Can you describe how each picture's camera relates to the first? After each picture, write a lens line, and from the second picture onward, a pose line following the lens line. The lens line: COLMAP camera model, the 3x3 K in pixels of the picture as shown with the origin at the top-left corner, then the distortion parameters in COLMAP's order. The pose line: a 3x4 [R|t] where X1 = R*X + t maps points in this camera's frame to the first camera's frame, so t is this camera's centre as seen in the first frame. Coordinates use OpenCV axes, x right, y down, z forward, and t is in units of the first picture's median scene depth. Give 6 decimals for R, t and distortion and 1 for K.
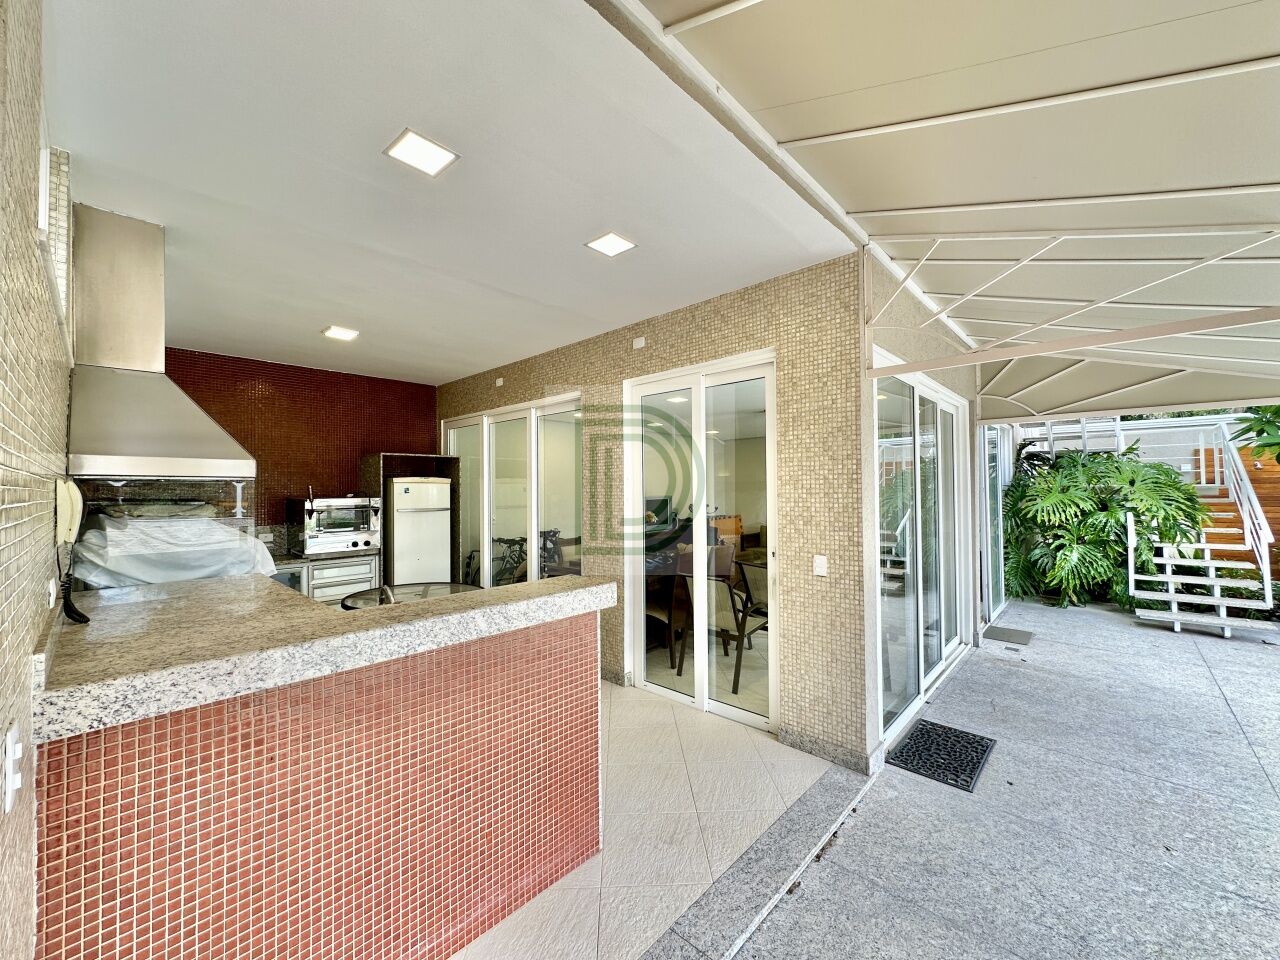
lens RADIAL K [[511.6, 0, 643.1], [0, 511.6, 481.0], [0, 0, 1]] dist [-0.001100, -0.000229]
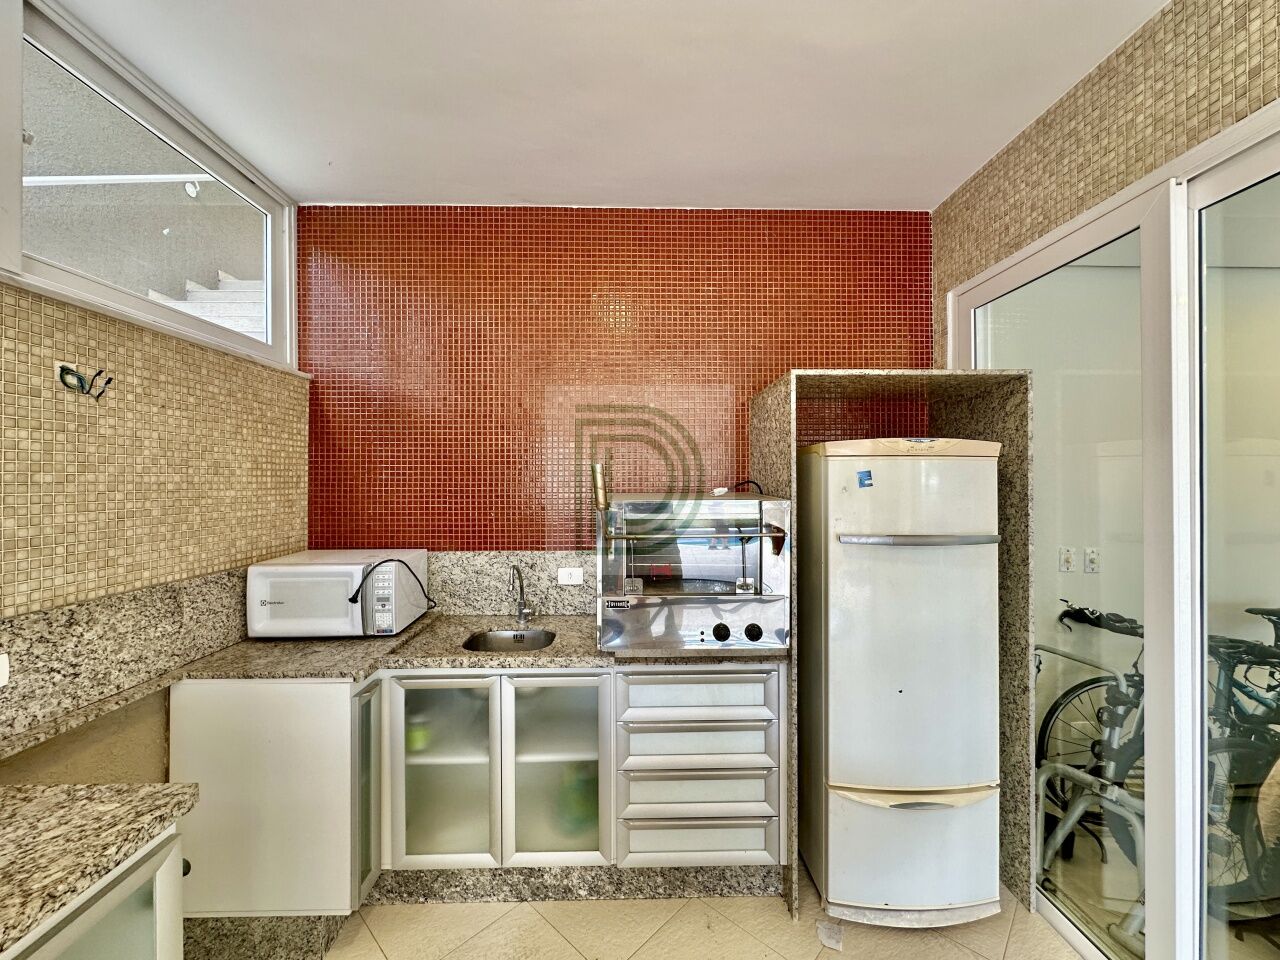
lens RADIAL K [[511.6, 0, 640.3], [0, 511.6, 479.5], [0, 0, 1]] dist [-0.001100, -0.000229]
pose [[0.702292, 0.005076, -0.711871, -0.329390], [0.007840, 0.999859, 0.014864, 0.013054], [0.711846, -0.016021, 0.702153, 0.666458]]
